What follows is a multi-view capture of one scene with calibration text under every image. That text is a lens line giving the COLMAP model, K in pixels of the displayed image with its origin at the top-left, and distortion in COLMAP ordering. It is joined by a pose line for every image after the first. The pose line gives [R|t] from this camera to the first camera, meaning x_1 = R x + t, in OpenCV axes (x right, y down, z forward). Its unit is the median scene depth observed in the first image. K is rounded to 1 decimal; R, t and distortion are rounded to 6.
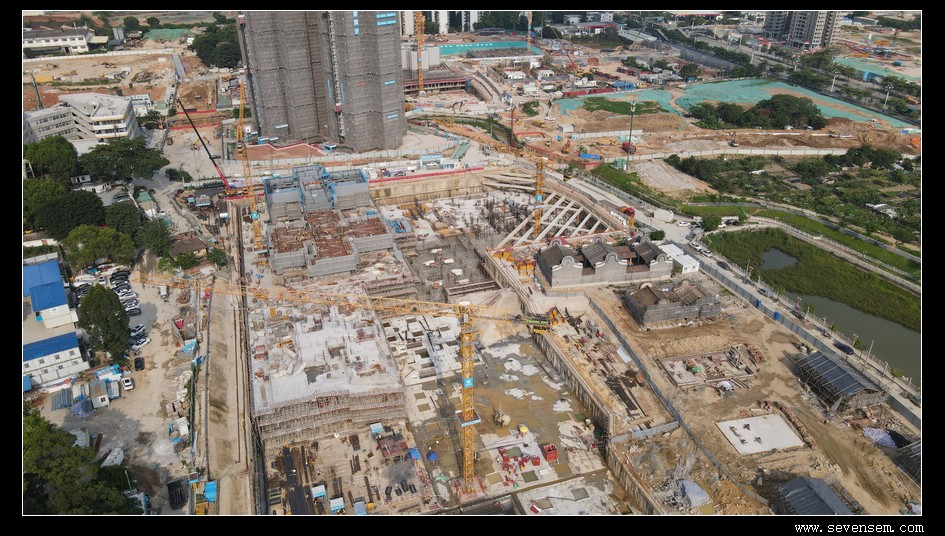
lens RADIAL K [[662.1, 0, 468.7], [0, 662.1, 264.6], [0, 0, 1]] dist [-0.011971, 0.032515]
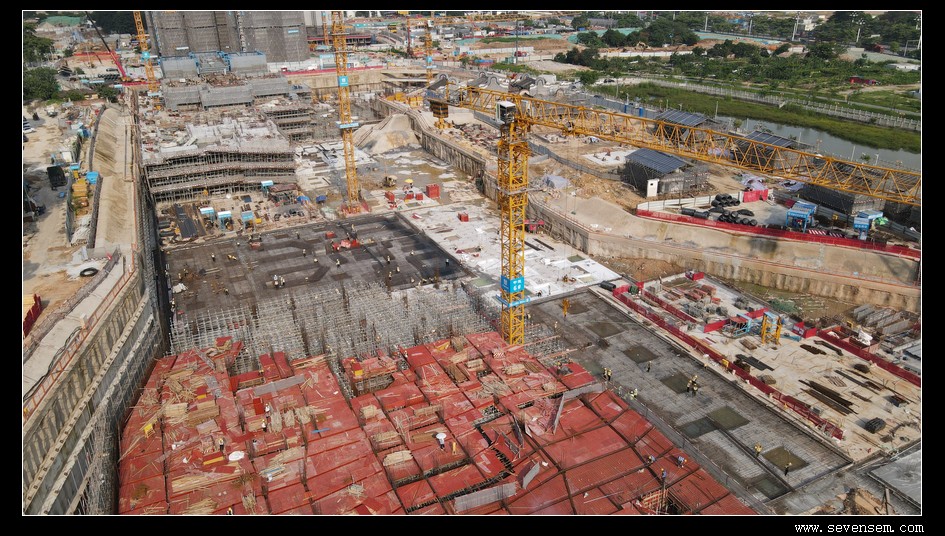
lens RADIAL K [[662.1, 0, 468.7], [0, 662.1, 264.6], [0, 0, 1]] dist [-0.011971, 0.032515]
pose [[0.993076, -0.058395, 0.101935, 0.060089], [0.065493, 0.995552, -0.067730, 0.443520], [-0.097527, 0.073937, 0.992483, -0.055853]]
